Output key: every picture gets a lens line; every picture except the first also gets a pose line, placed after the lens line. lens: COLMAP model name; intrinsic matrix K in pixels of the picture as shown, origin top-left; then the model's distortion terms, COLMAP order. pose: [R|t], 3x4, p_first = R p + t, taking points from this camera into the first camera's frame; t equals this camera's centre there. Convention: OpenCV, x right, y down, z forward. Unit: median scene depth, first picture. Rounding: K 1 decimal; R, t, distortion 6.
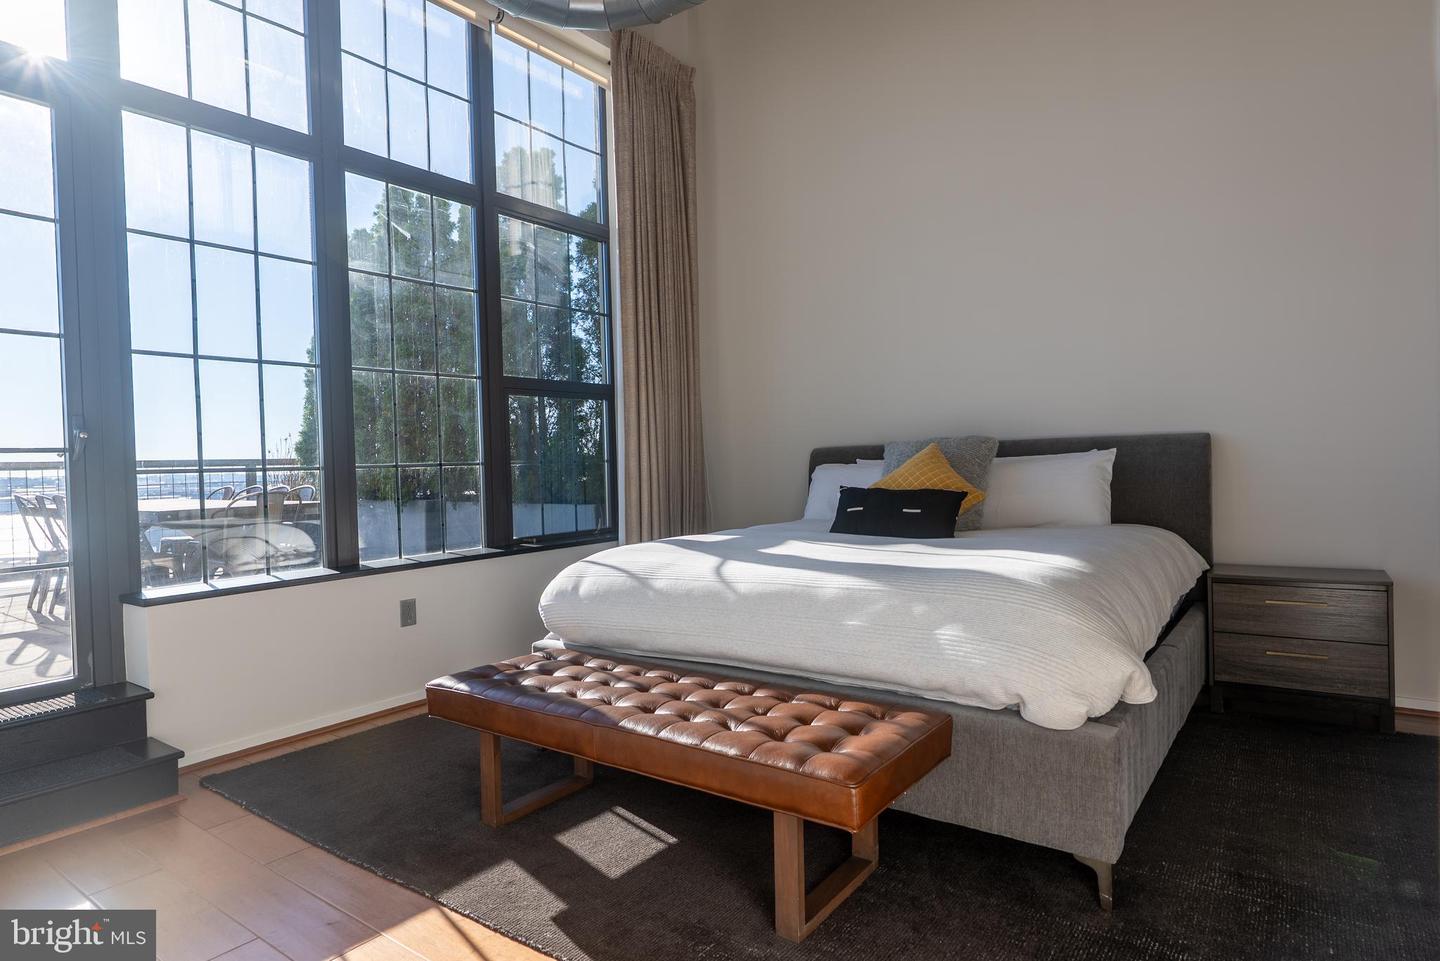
lens RADIAL K [[802.9, 0, 716.8], [0, 802.9, 483.0], [0, 0, 1]] dist [0.001618, -0.000100]
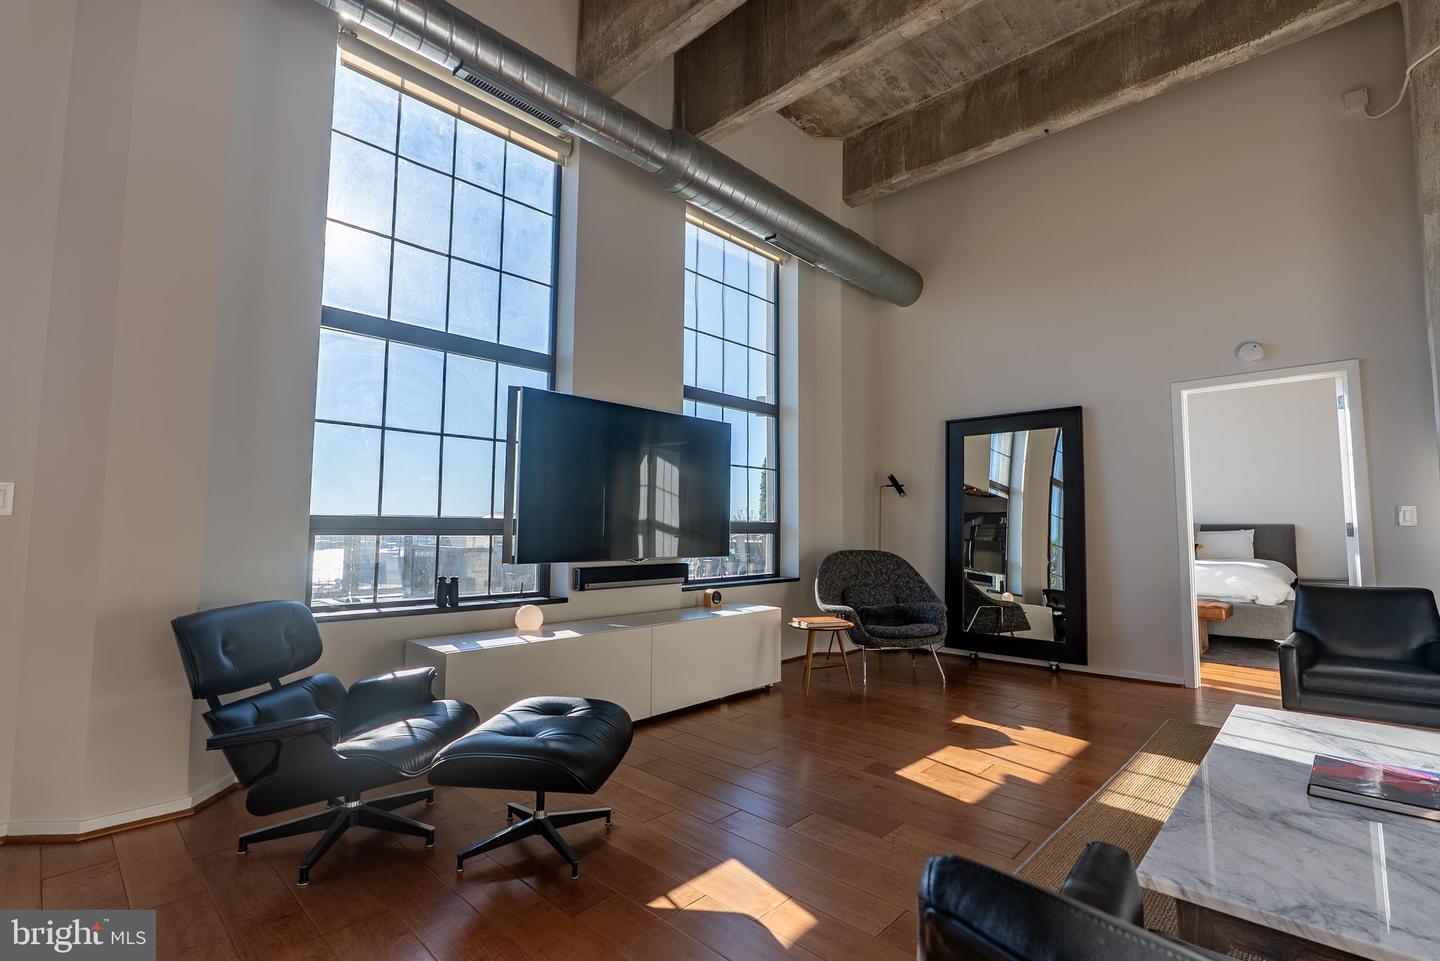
lens RADIAL K [[648.0, 0, 722.9], [0, 648.0, 477.4], [0, 0, 1]] dist [-0.012103, 0.002963]
pose [[0.992012, 0.023029, -0.124024, -0.964266], [-0.035499, 0.994425, -0.099293, 0.058463], [0.121046, 0.102903, 0.987299, -1.287555]]
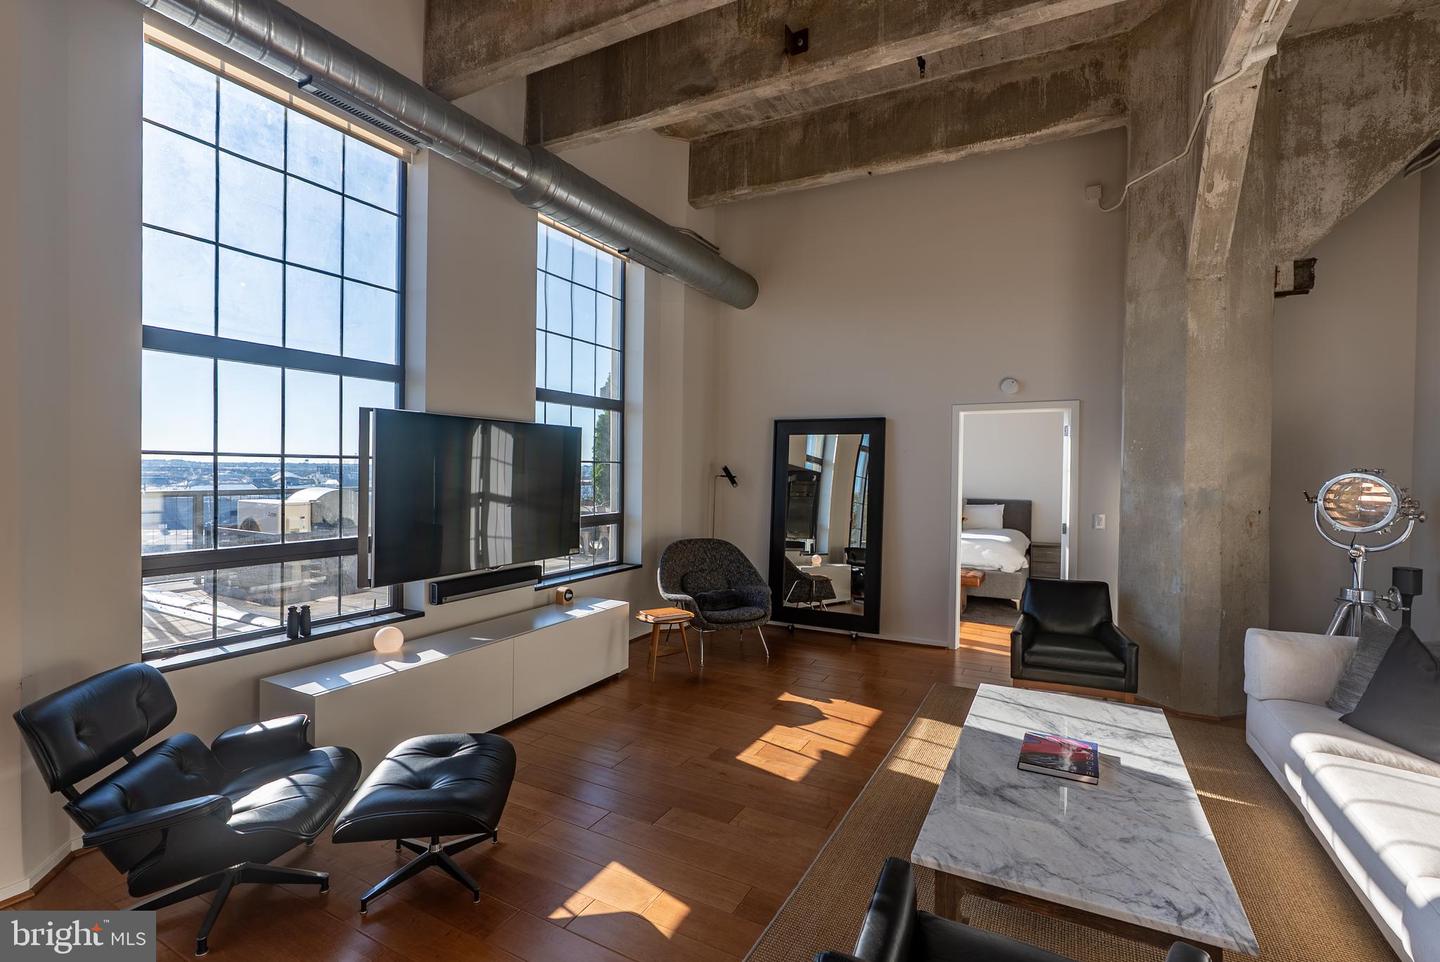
lens RADIAL K [[648.0, 0, 720.0], [0, 648.0, 473.2], [0, 0, 1]] dist [-0.012103, 0.002963]
pose [[0.988222, 0.036951, 0.148496, -1.030475], [-0.034721, 0.999242, -0.017583, -0.084320], [-0.149033, 0.012220, 0.988757, -1.402211]]
